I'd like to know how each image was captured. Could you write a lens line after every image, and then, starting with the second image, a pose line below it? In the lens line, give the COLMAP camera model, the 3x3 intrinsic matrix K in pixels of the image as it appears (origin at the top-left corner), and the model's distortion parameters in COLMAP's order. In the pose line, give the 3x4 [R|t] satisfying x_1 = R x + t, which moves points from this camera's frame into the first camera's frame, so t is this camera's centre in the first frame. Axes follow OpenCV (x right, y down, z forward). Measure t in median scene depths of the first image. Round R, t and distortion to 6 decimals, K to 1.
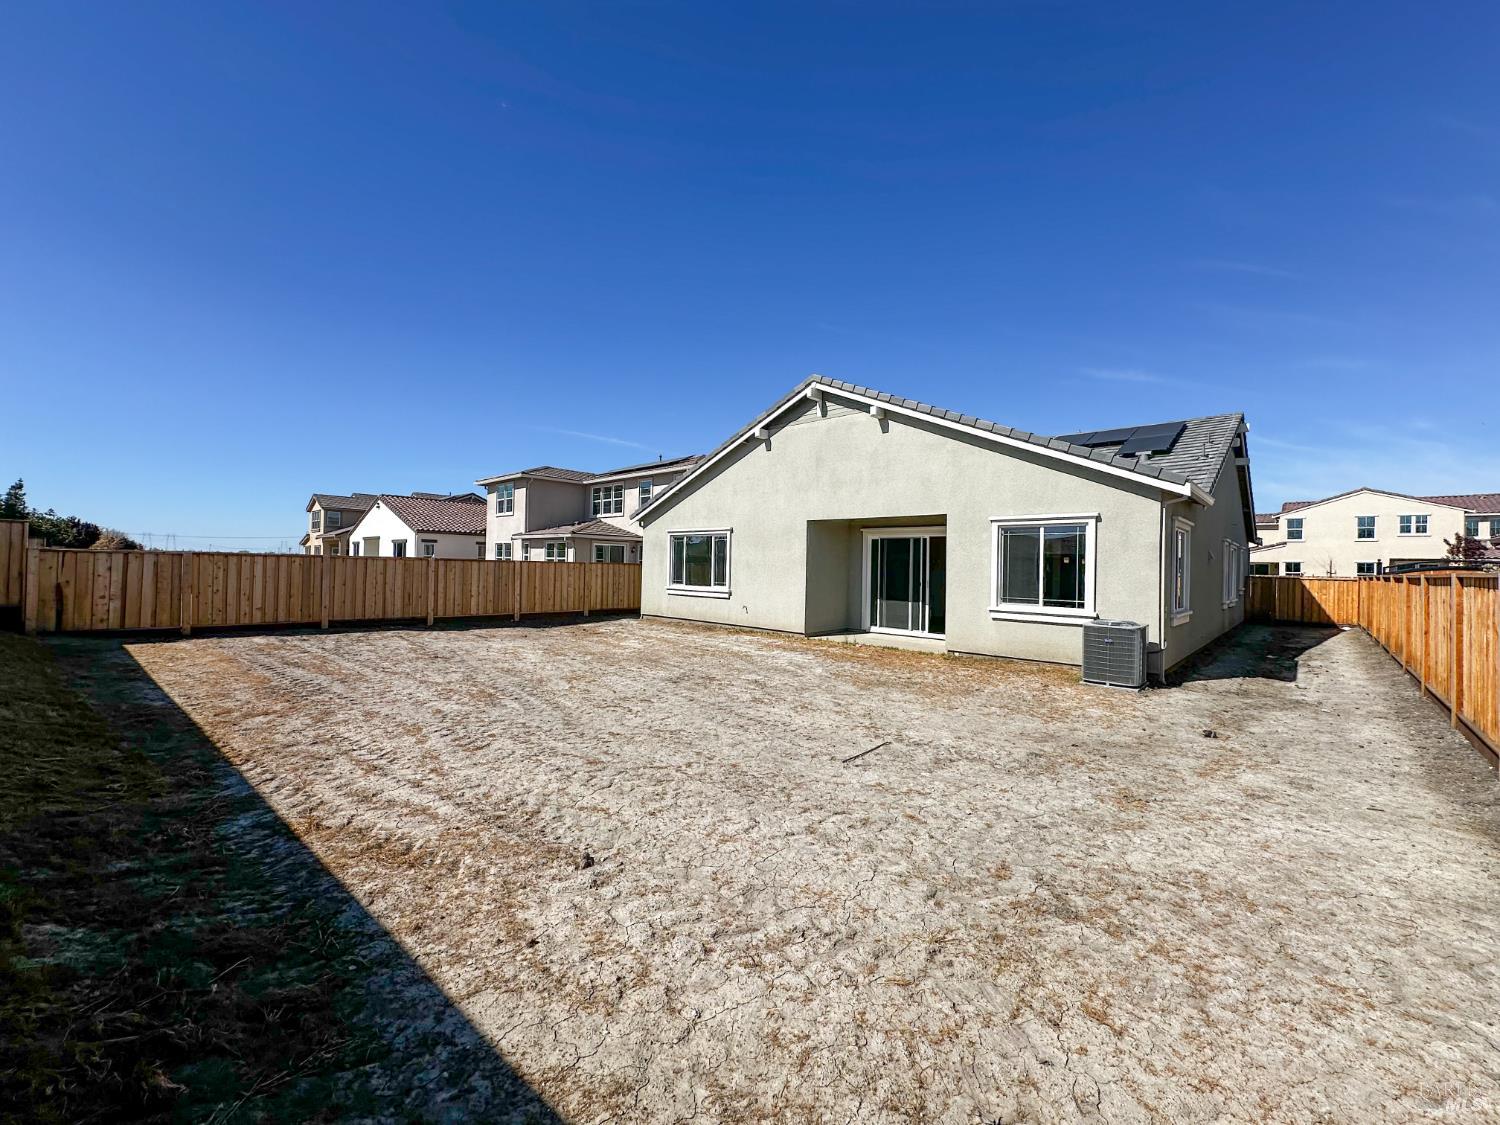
lens RADIAL K [[595.1, 0, 747.6], [0, 595.1, 557.6], [0, 0, 1]] dist [-0.005065, 0.001461]
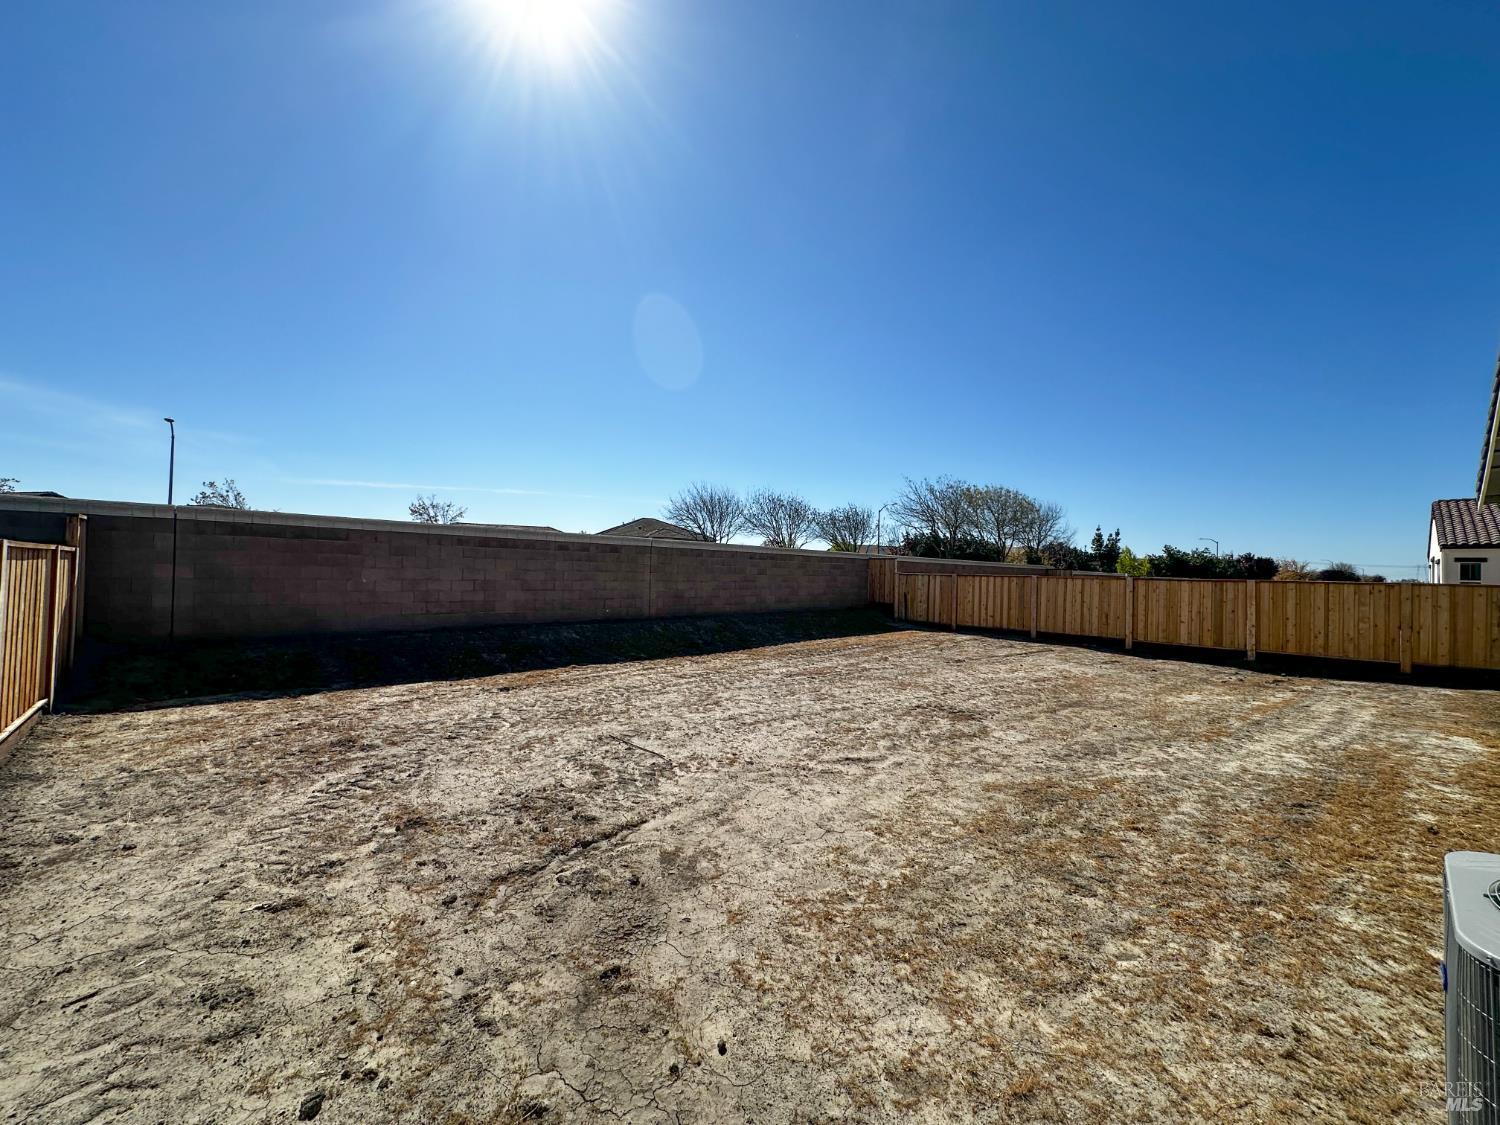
lens RADIAL K [[595.1, 0, 747.2], [0, 595.1, 560.4], [0, 0, 1]] dist [-0.005065, 0.001461]
pose [[-0.062685, -0.041570, -0.997167, 0.467465], [-0.008928, 0.999116, -0.041090, 0.019083], [0.997993, 0.006328, -0.063000, 0.481319]]
